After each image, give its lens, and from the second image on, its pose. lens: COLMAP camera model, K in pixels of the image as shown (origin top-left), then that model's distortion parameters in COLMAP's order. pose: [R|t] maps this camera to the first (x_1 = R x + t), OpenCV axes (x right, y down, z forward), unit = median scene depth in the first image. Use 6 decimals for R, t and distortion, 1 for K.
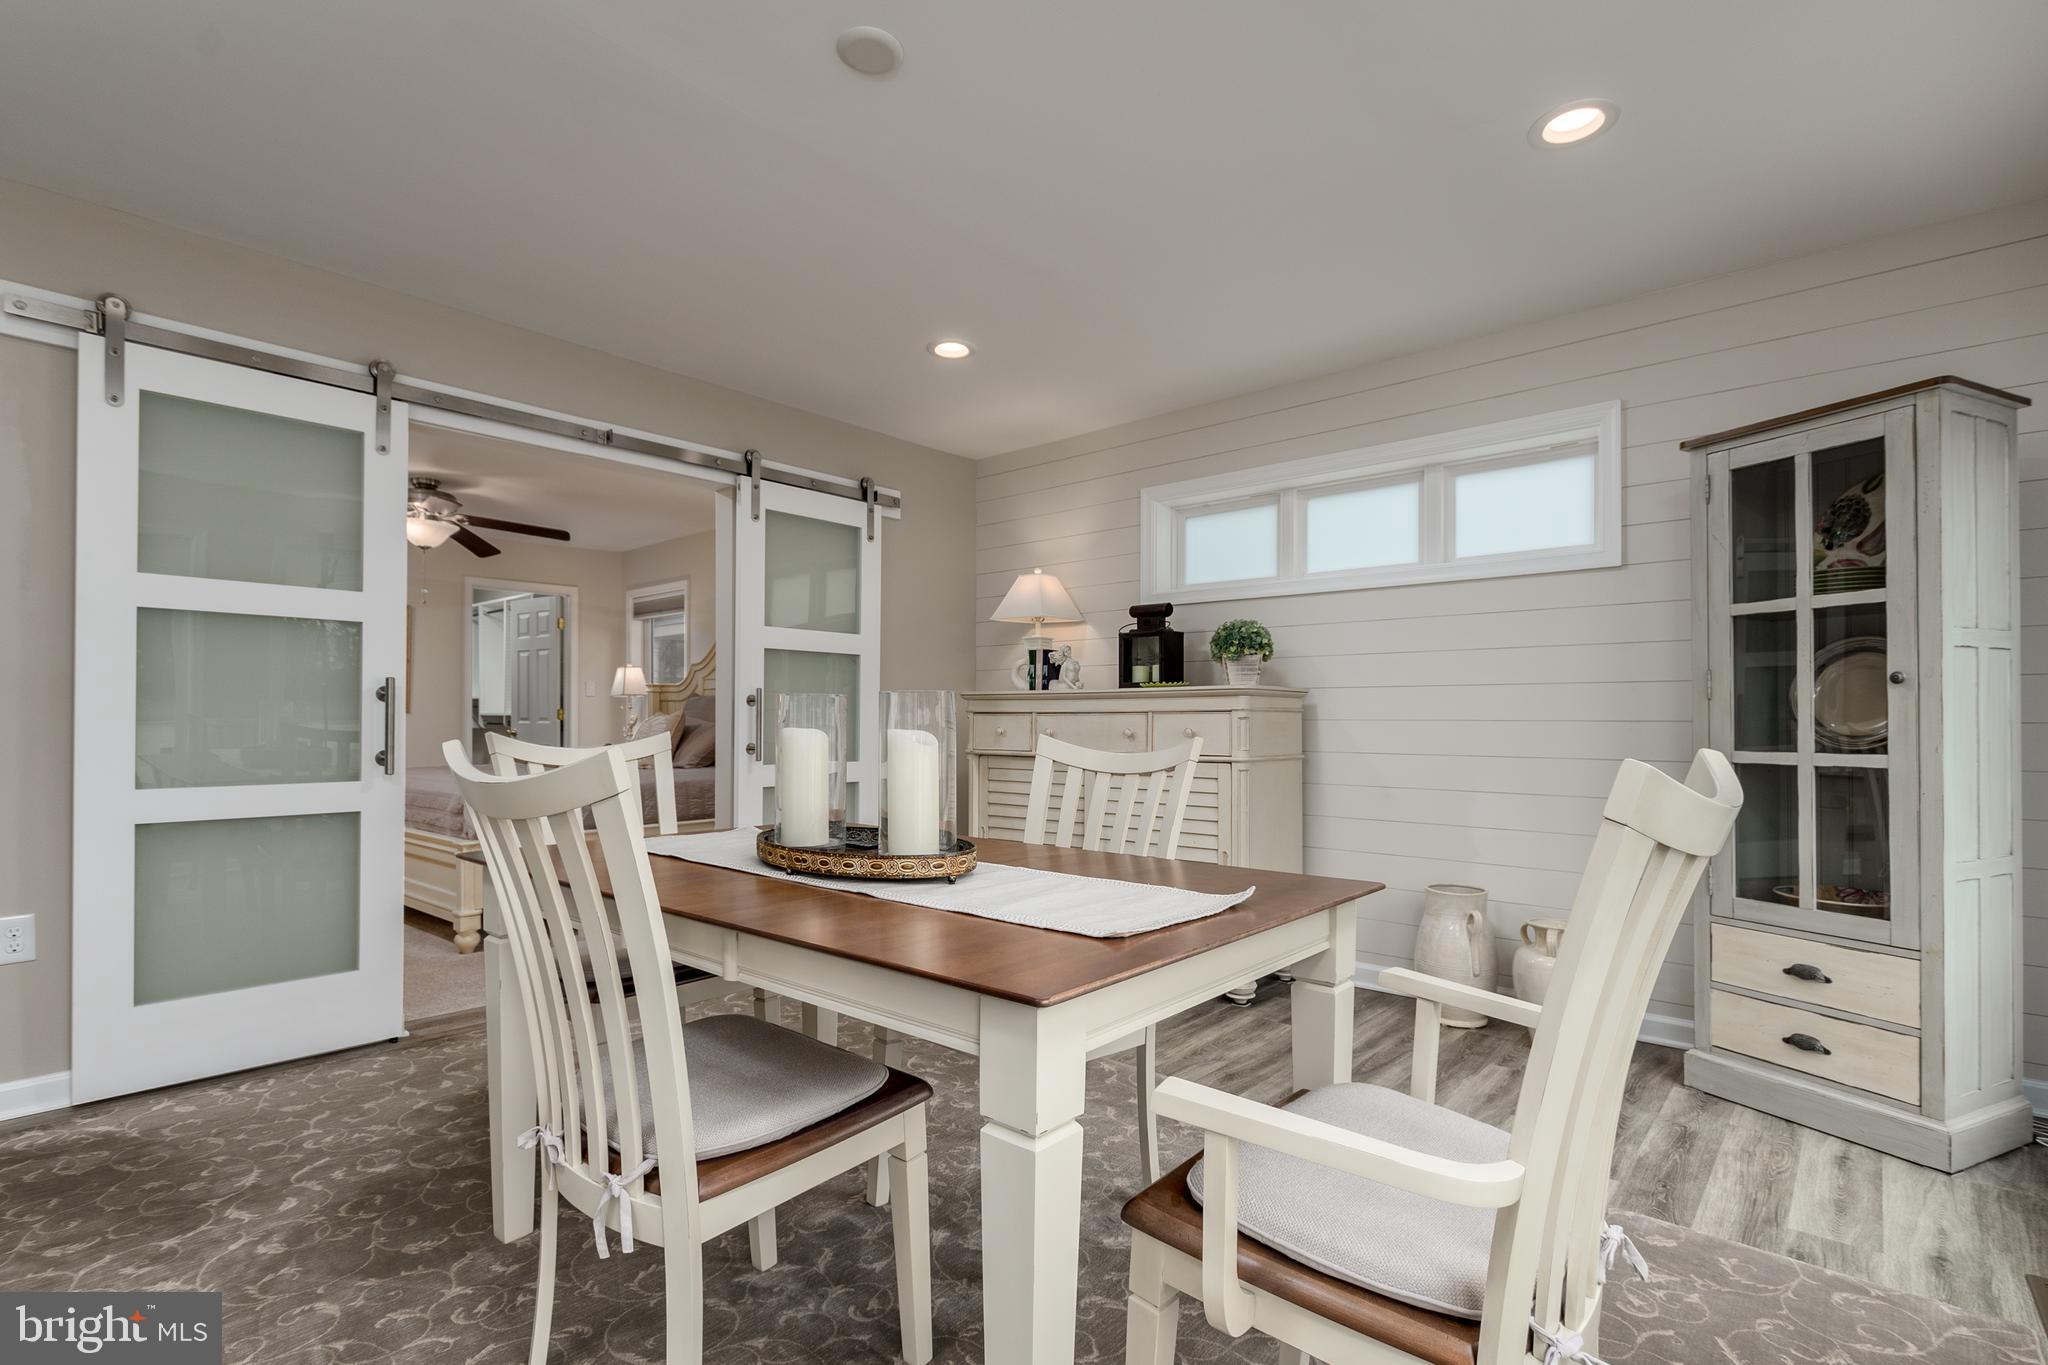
lens RADIAL K [[951.2, 0, 999.9], [0, 951.2, 688.7], [0, 0, 1]] dist [-0.003113, 0.000143]
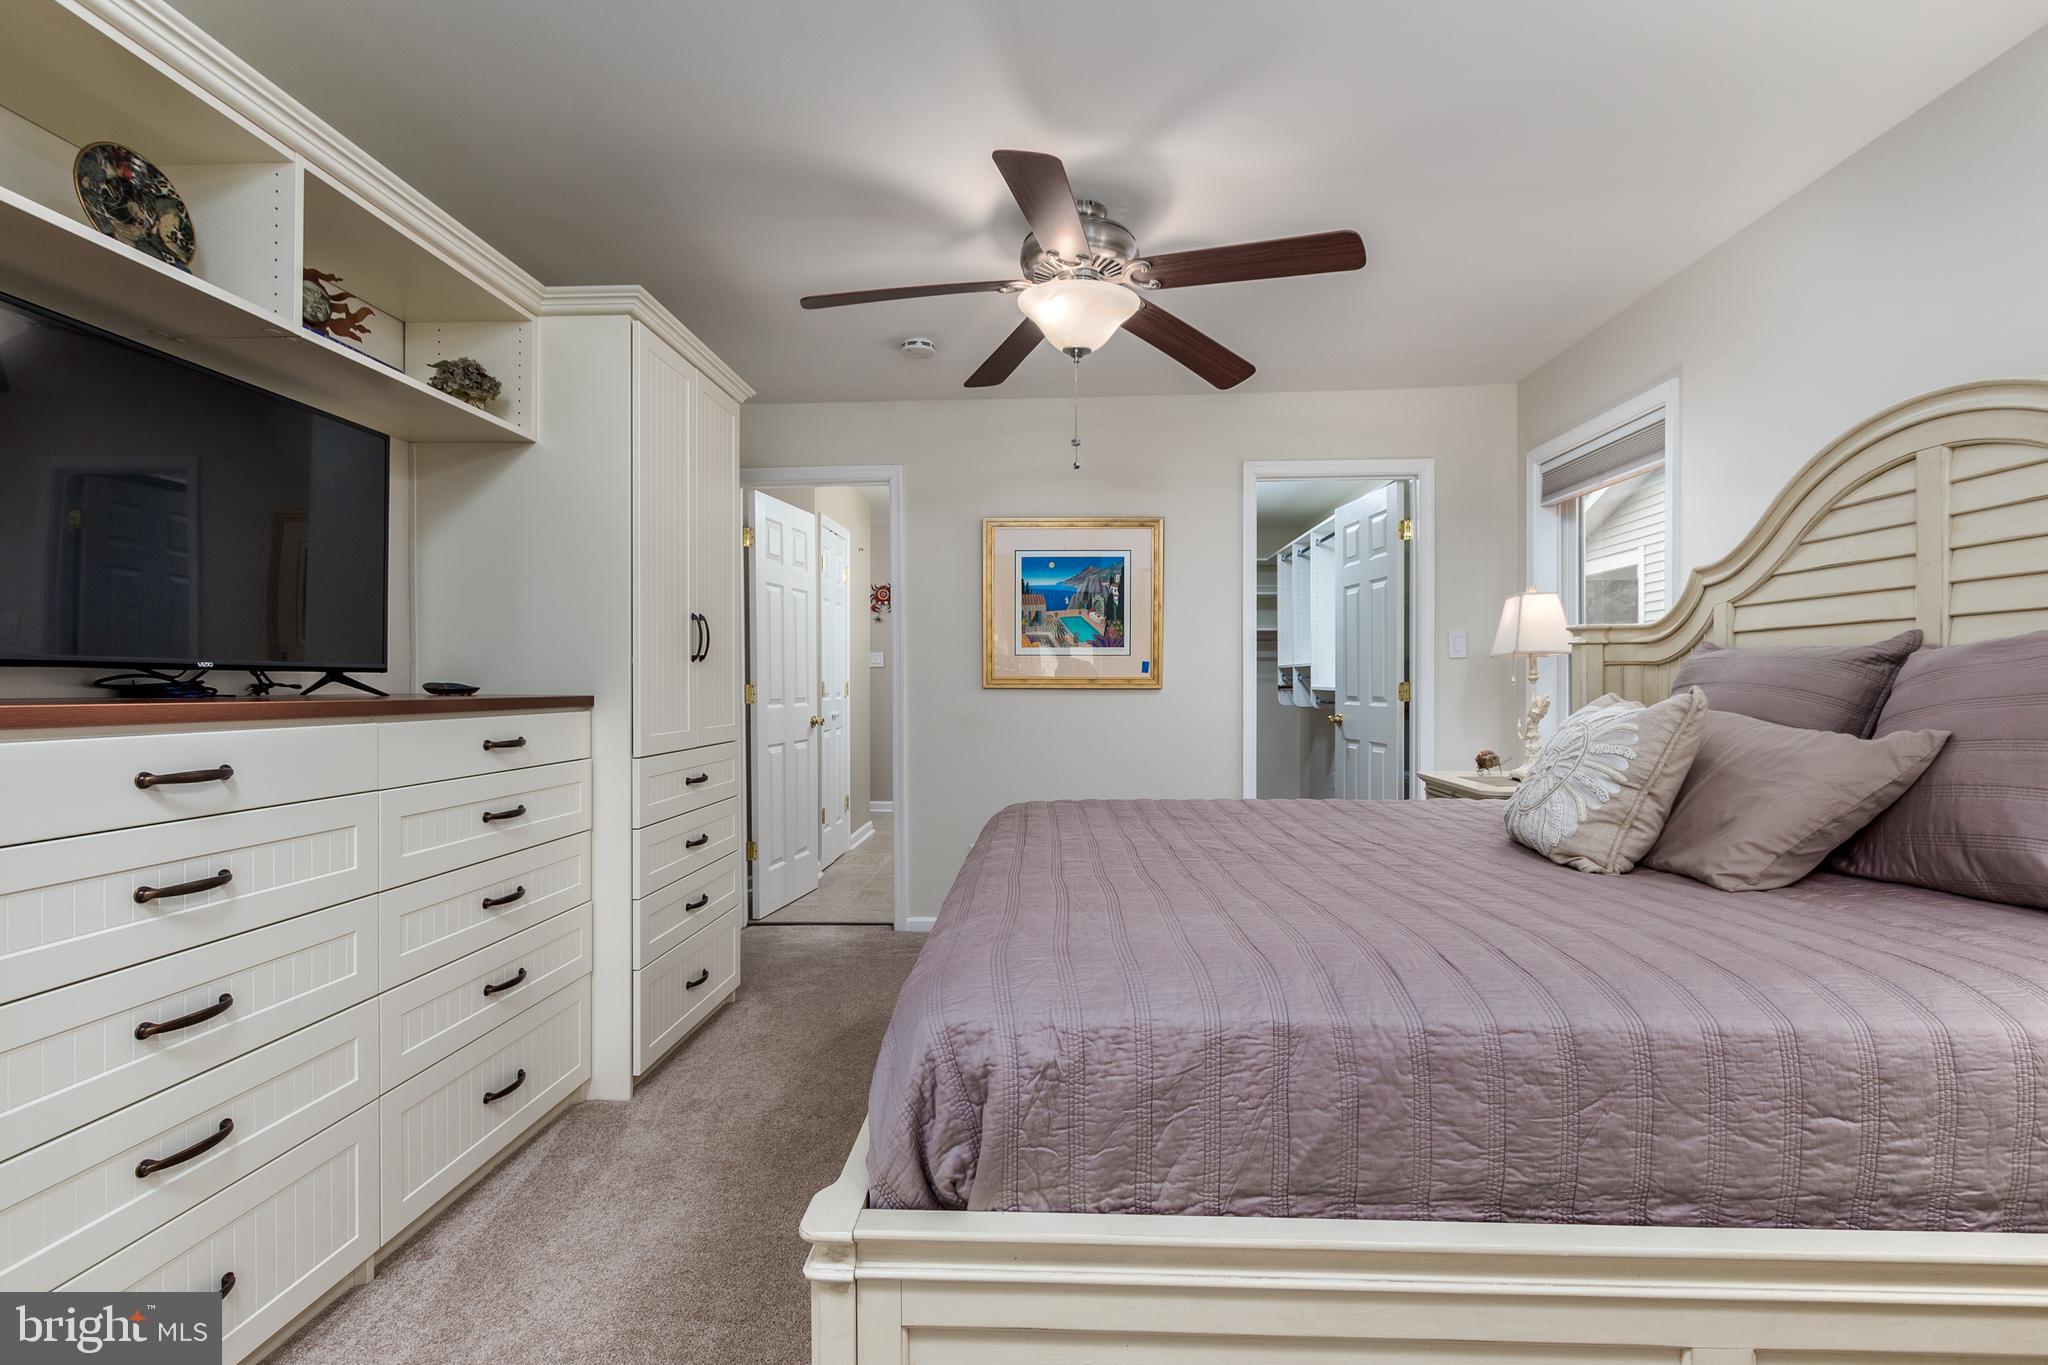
lens RADIAL K [[951.2, 0, 999.9], [0, 951.2, 688.7], [0, 0, 1]] dist [-0.003113, 0.000143]
pose [[0.623675, 0.012462, -0.781584, -0.181070], [0.007758, 0.999725, 0.022131, 0.012269], [0.781645, -0.019866, 0.623407, 0.489801]]
